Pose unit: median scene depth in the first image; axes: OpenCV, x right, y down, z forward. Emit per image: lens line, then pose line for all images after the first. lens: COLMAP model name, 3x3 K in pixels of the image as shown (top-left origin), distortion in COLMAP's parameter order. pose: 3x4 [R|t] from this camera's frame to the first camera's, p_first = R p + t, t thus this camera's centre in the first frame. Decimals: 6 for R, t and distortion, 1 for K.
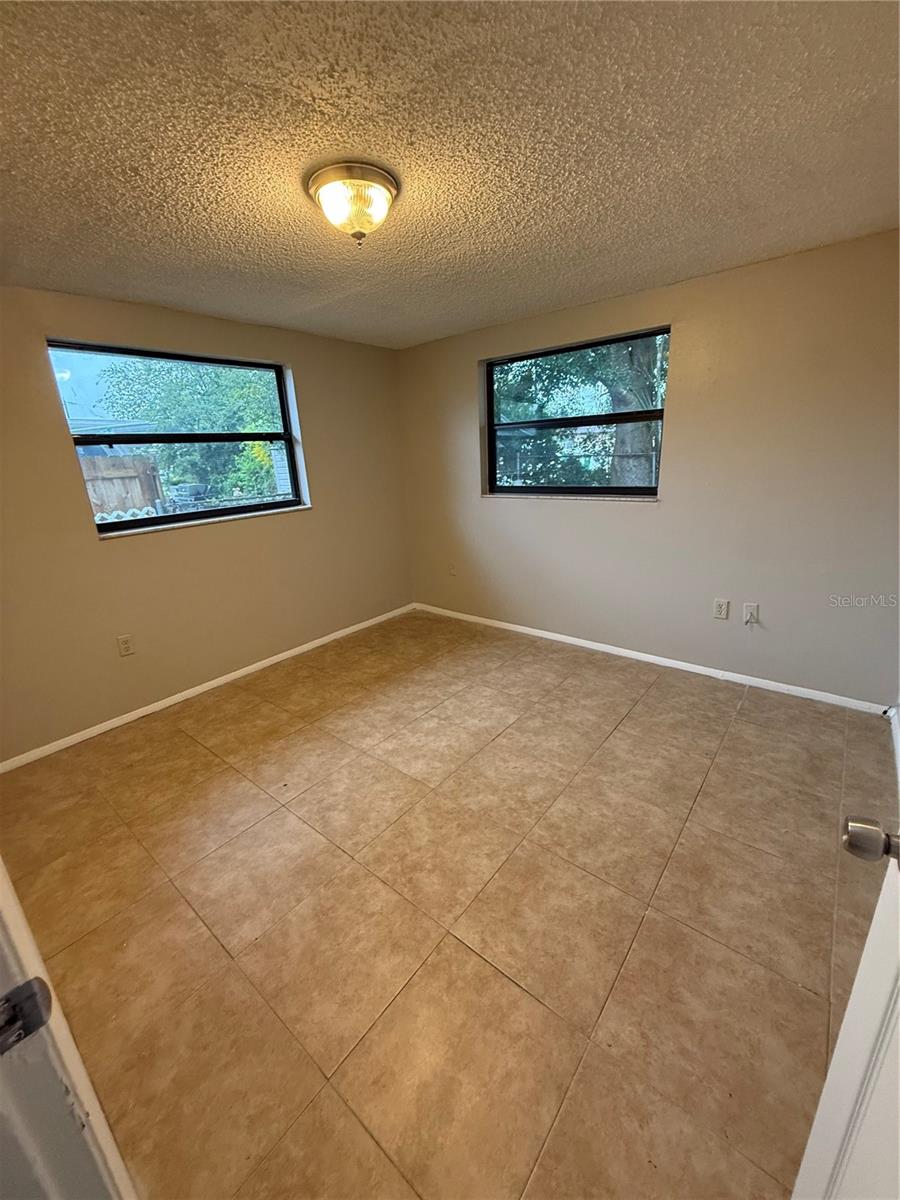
lens RADIAL K [[480.1, 0, 448.5], [0, 480.1, 604.4], [0, 0, 1]] dist [-0.003094, -0.000305]
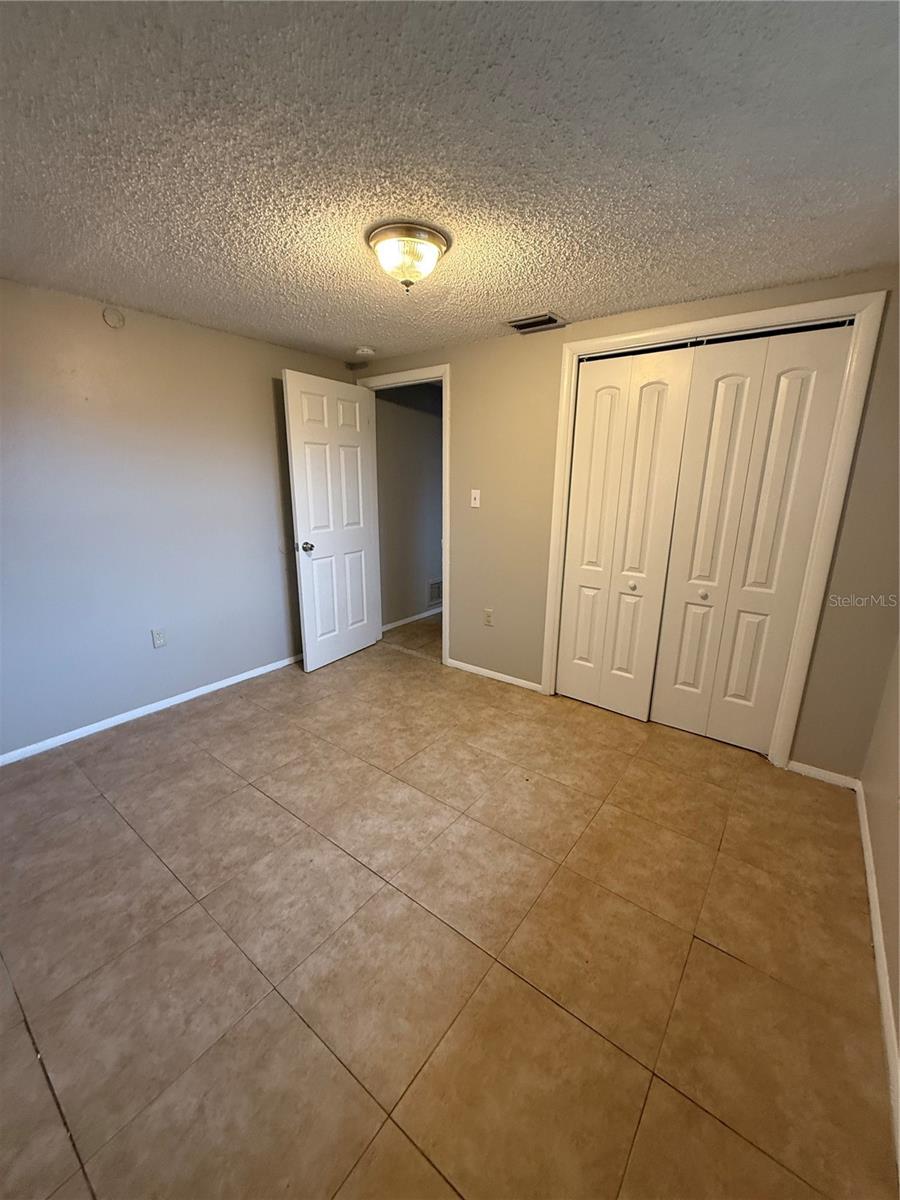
lens RADIAL K [[480.1, 0, 445.1], [0, 480.1, 602.6], [0, 0, 1]] dist [-0.003094, -0.000305]
pose [[-0.999171, 0.039078, -0.011377, -0.150925], [0.026717, 0.840625, 0.540958, -0.492308], [0.030703, 0.540206, -0.840973, 1.552713]]
